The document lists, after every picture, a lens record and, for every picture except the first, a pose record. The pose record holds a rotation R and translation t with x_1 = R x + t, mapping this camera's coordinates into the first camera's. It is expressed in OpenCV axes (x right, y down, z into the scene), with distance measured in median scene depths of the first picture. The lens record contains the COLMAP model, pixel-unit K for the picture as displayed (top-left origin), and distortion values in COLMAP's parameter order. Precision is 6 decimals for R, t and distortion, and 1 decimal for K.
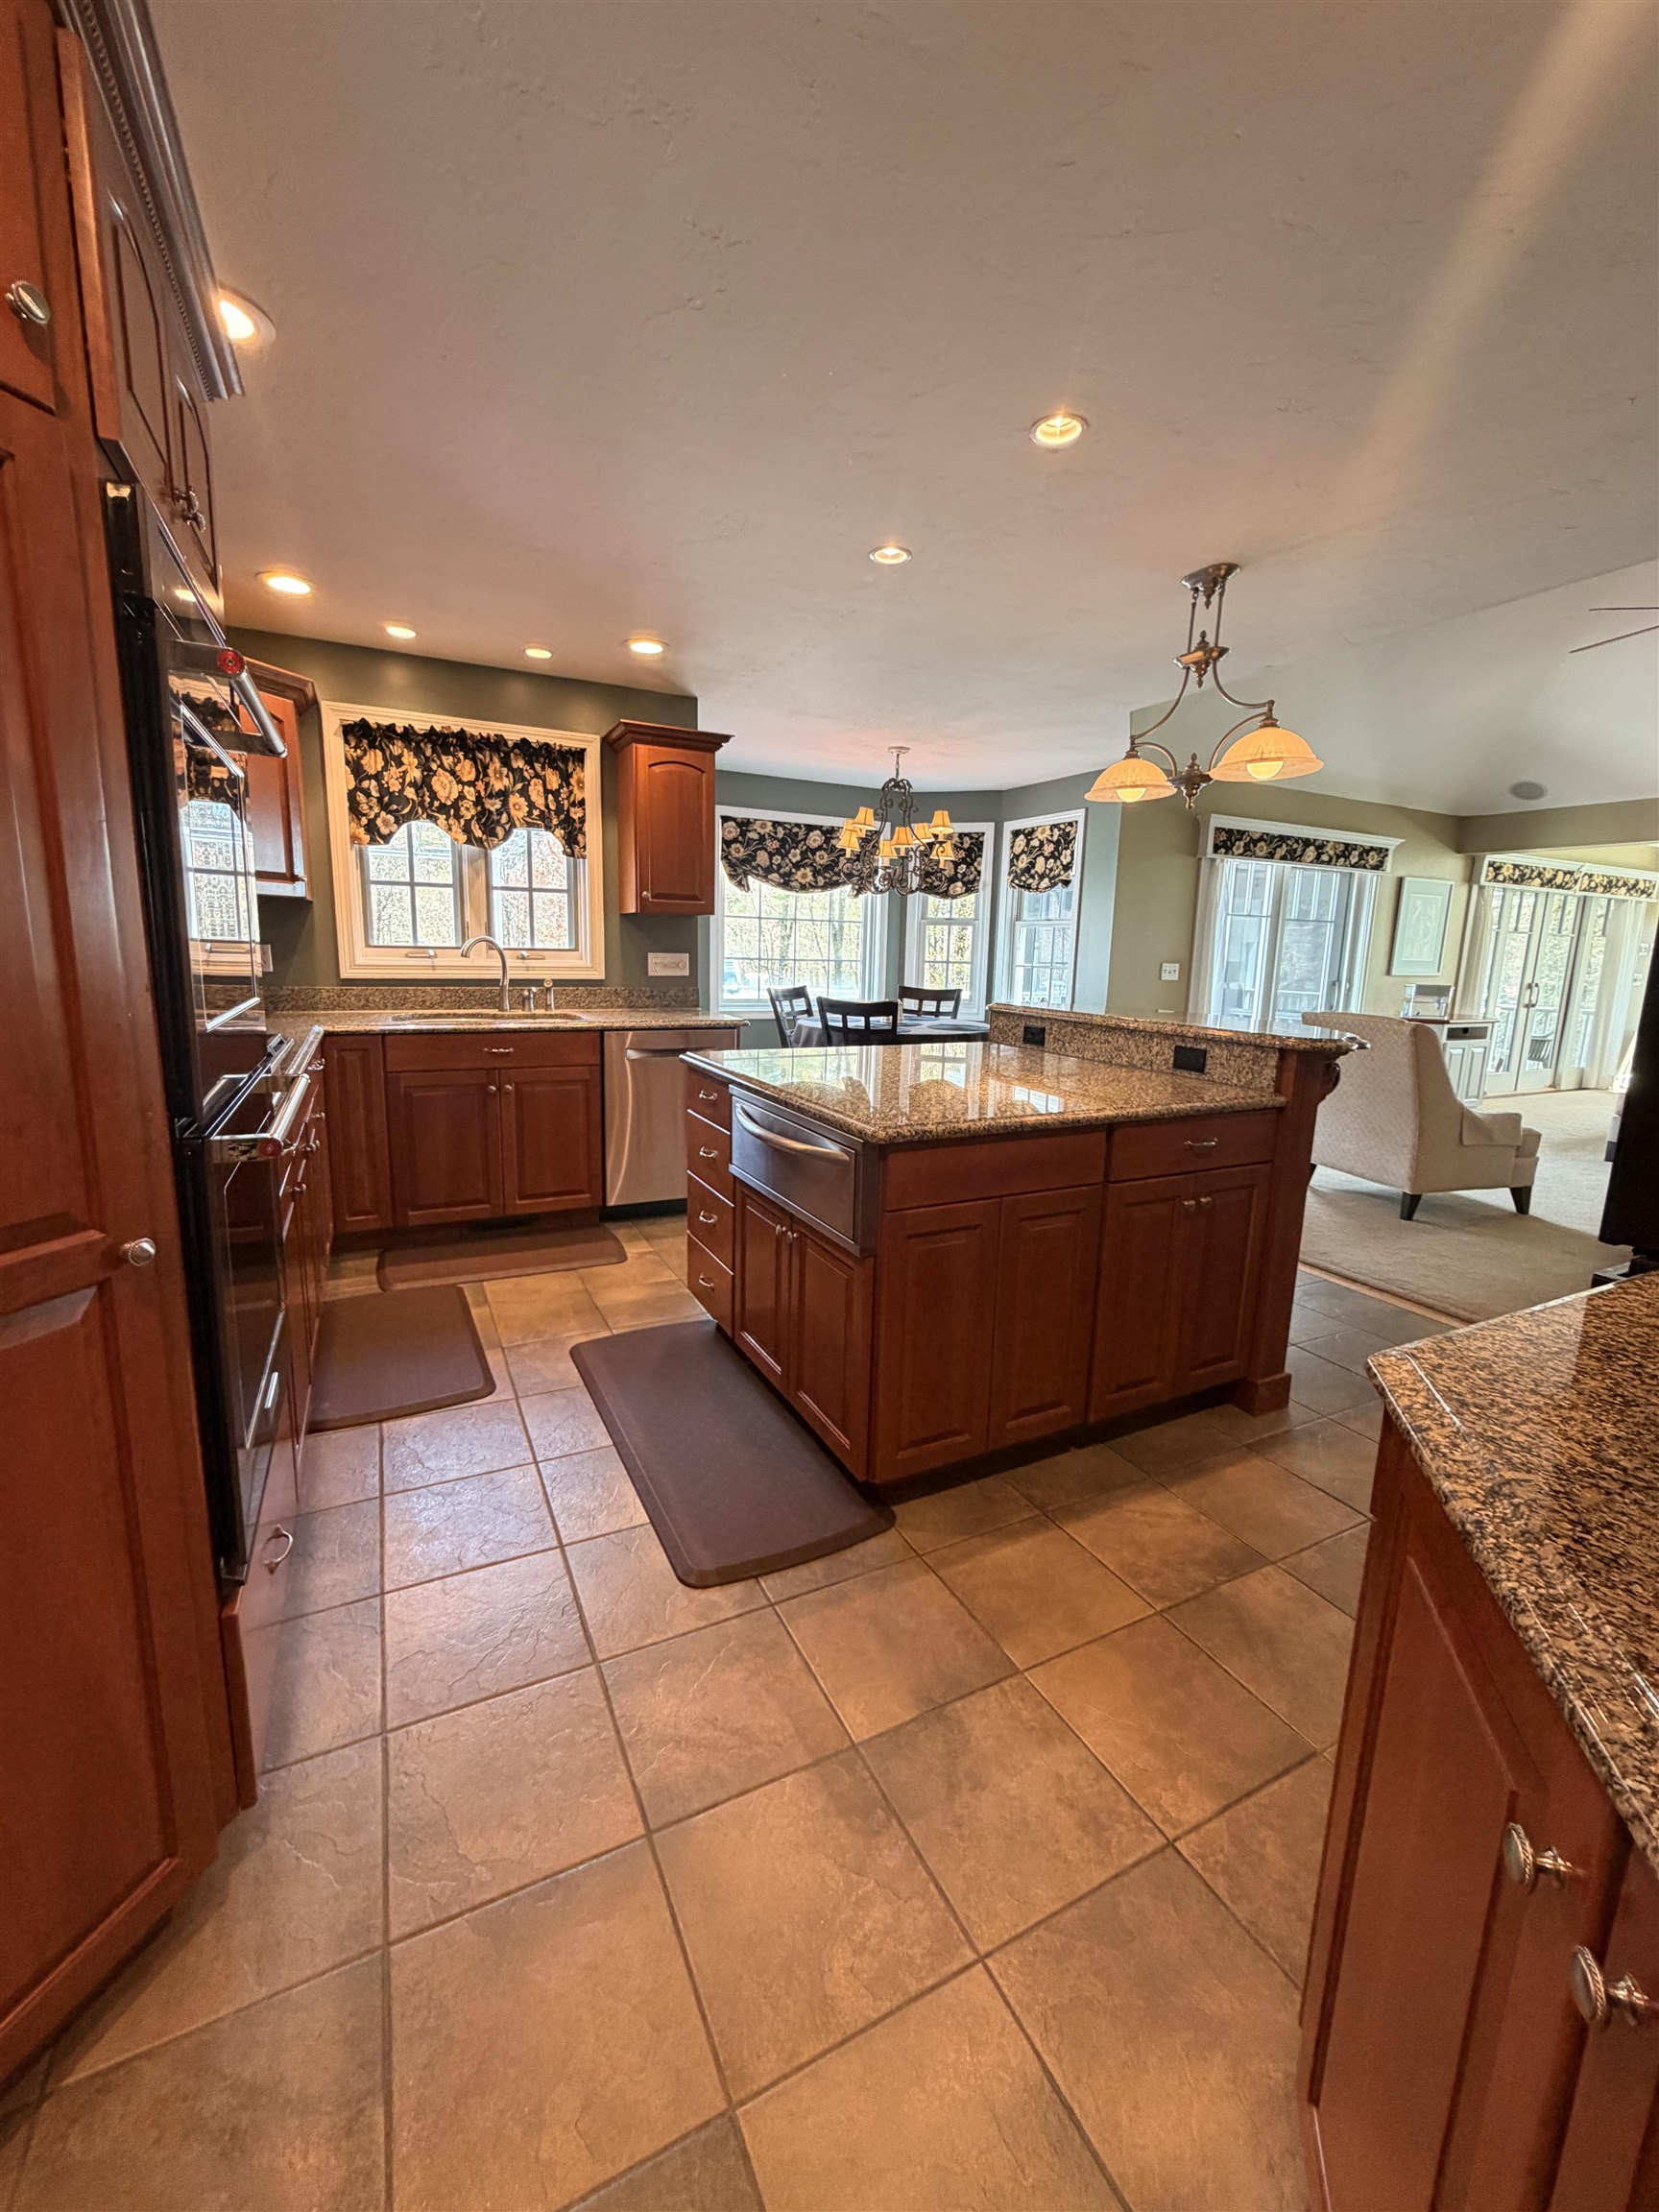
lens RADIAL K [[889.5, 0, 831.6], [0, 889.5, 1102.8], [0, 0, 1]] dist [0.001520, -0.001342]
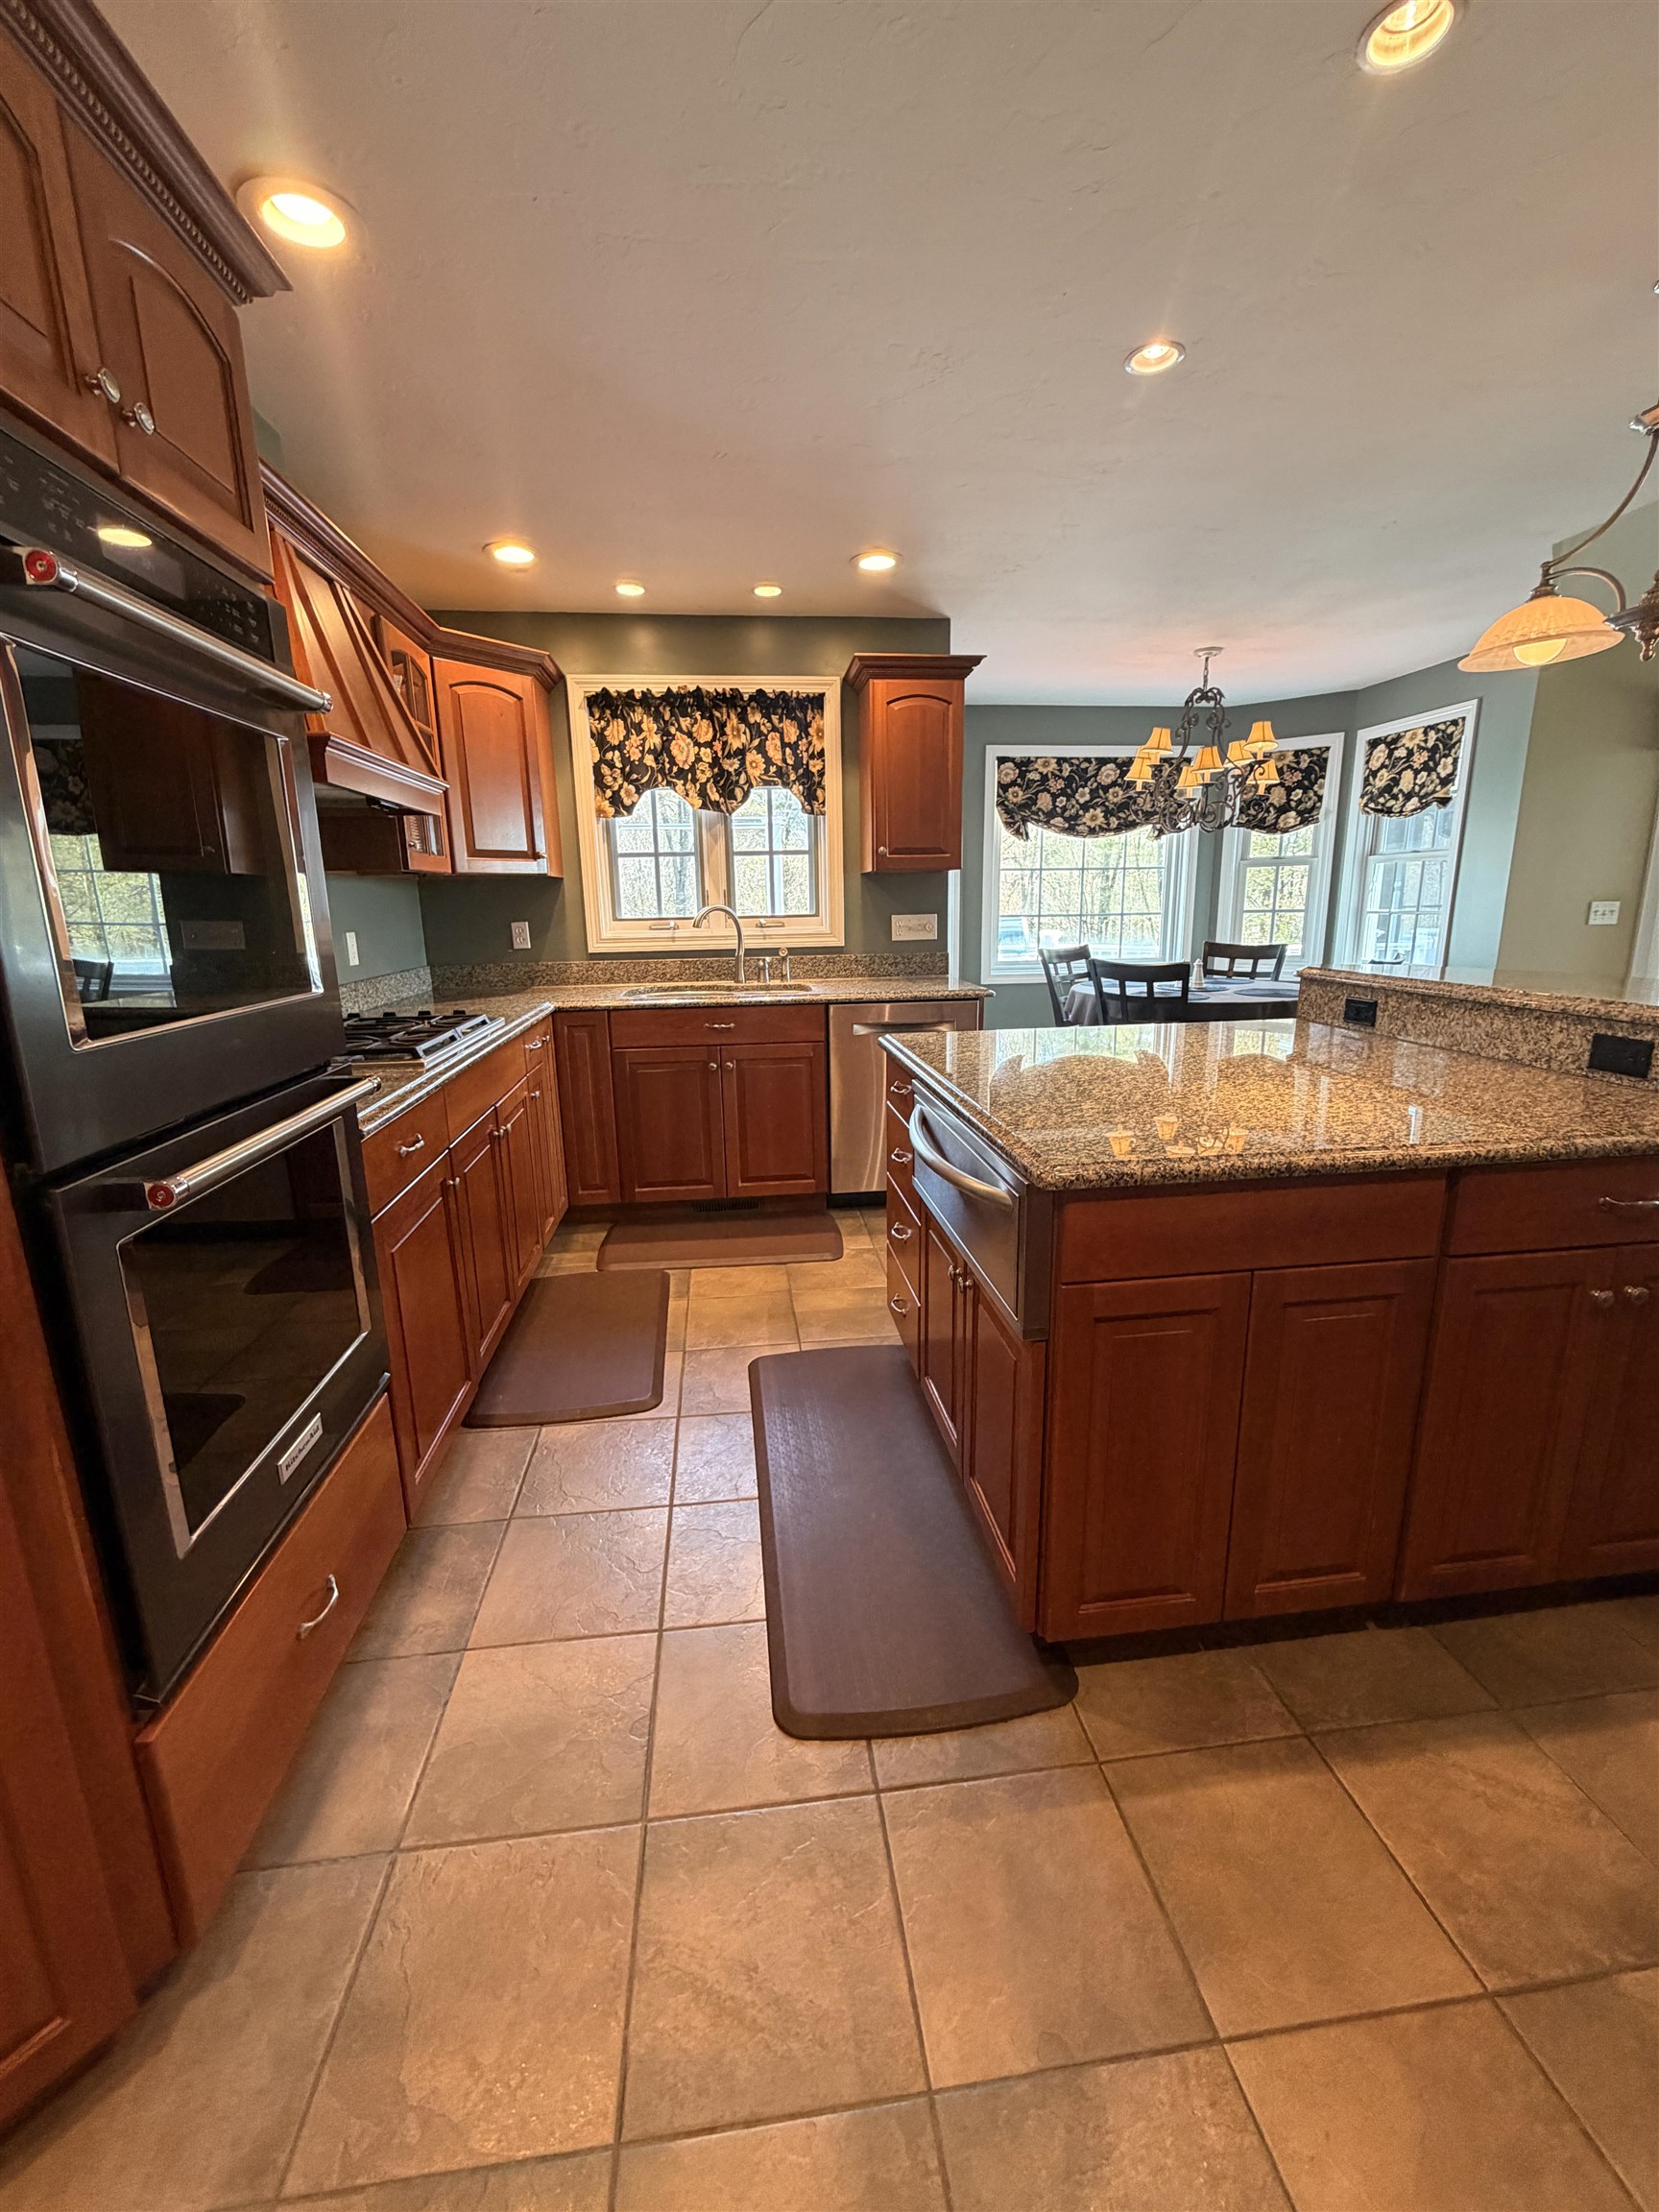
lens RADIAL K [[889.5, 0, 828.8], [0, 889.5, 1101.2], [0, 0, 1]] dist [0.001520, -0.001342]
pose [[0.938384, 0.034113, -0.343908, 0.074775], [-0.018684, 0.998669, 0.048080, -0.030569], [0.345090, -0.038692, 0.937772, 0.169206]]
